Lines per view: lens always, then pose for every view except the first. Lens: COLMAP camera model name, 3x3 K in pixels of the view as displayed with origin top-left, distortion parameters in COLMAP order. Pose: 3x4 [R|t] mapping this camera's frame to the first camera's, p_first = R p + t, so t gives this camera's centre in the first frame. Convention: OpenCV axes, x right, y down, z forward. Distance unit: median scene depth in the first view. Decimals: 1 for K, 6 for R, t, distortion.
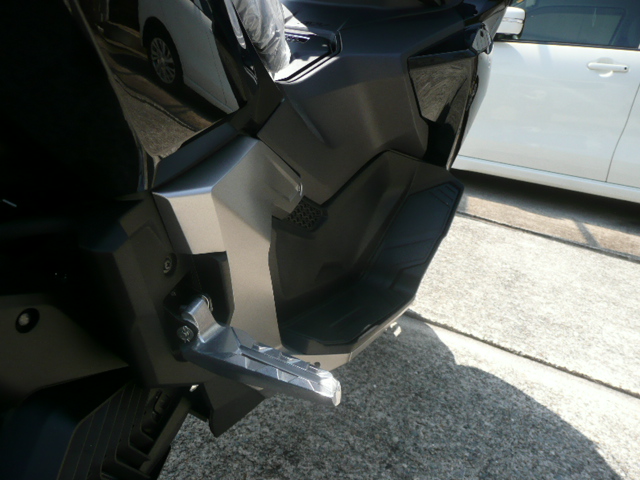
lens RADIAL K [[539.2, 0, 319.0], [0, 539.2, 242.9], [0, 0, 1]] dist [-0.023262, 0.007168]
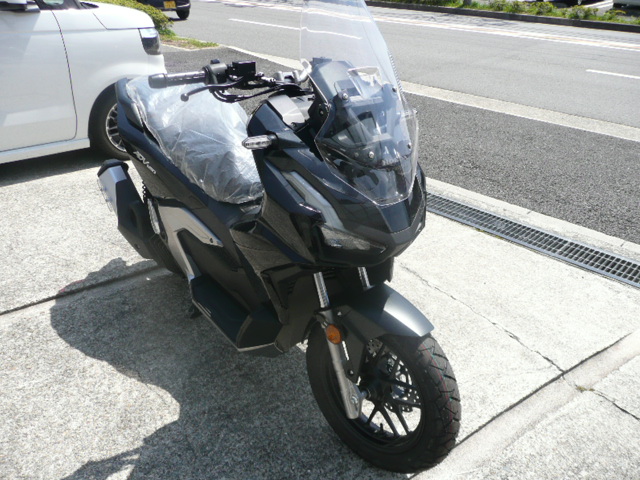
lens RADIAL K [[539.2, 0, 317.3], [0, 539.2, 240.3], [0, 0, 1]] dist [-0.023262, 0.007168]
pose [[-0.417098, 0.266081, -0.869040, 1.120534], [-0.345870, 0.837771, 0.422508, -0.763624], [0.840478, 0.476802, -0.257404, 1.128355]]
